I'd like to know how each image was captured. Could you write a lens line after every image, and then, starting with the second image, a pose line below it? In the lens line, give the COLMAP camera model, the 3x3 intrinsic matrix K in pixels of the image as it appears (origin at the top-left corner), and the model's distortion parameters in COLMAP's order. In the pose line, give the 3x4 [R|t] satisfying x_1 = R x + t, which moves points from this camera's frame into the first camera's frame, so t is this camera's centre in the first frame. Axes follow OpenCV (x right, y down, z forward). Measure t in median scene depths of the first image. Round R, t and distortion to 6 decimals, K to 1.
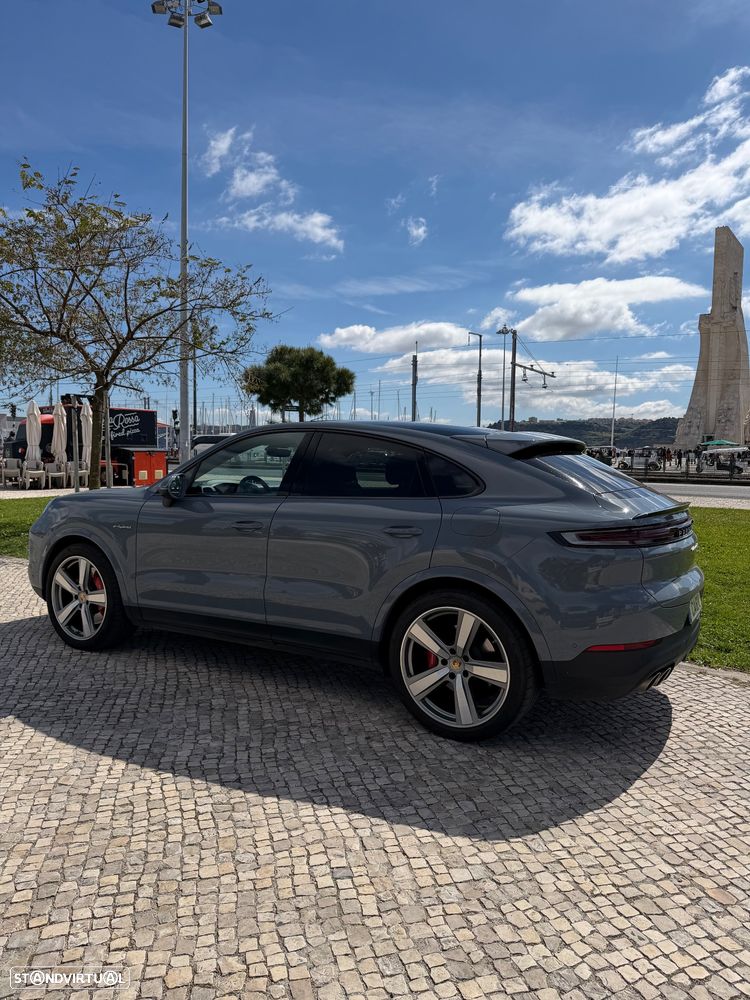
lens RADIAL K [[700.6, 0, 385.1], [0, 700.6, 474.8], [0, 0, 1]] dist [0.059159, -0.079695]
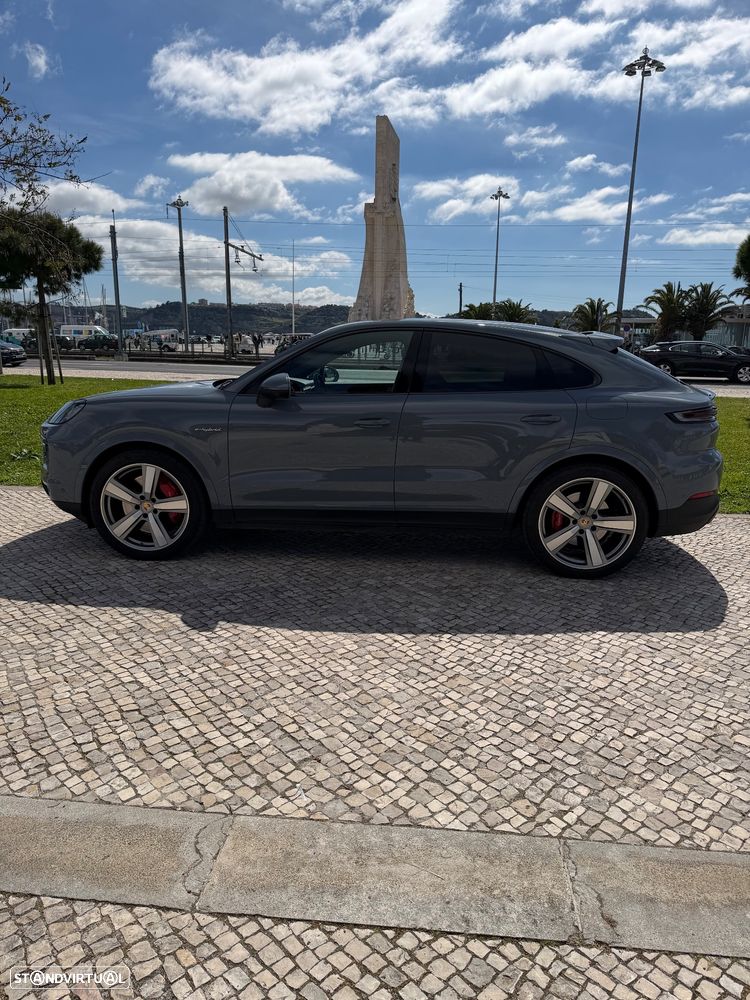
lens RADIAL K [[701.1, 0, 364.4], [0, 701.1, 501.8], [0, 0, 1]] dist [0.071393, -0.086818]
pose [[0.898176, -0.096168, 0.428990, -0.649590], [0.010201, 0.980078, 0.198349, -0.017794], [-0.439519, -0.173776, 0.881263, 0.053373]]
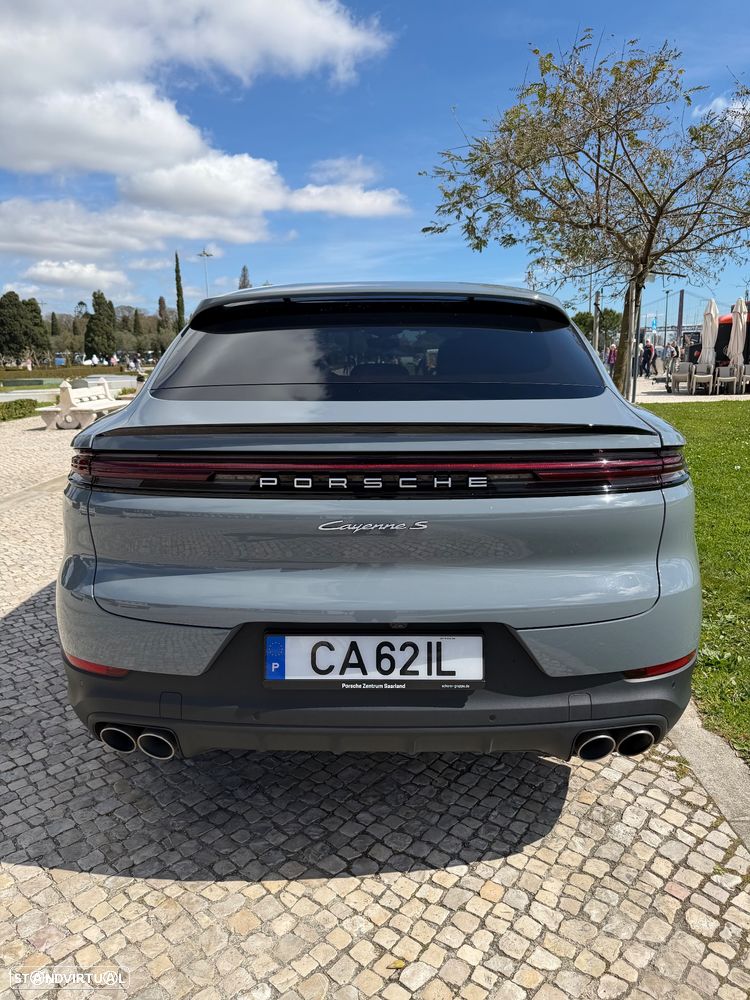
lens RADIAL K [[701.3, 0, 375.0], [0, 701.3, 500.0], [0, 0, 1]] dist [0.035998, -0.049777]
pose [[0.480070, 0.146413, -0.864925, 0.695818], [-0.001738, 0.986130, 0.165966, 0.015038], [0.877228, -0.078172, 0.473666, 0.711146]]
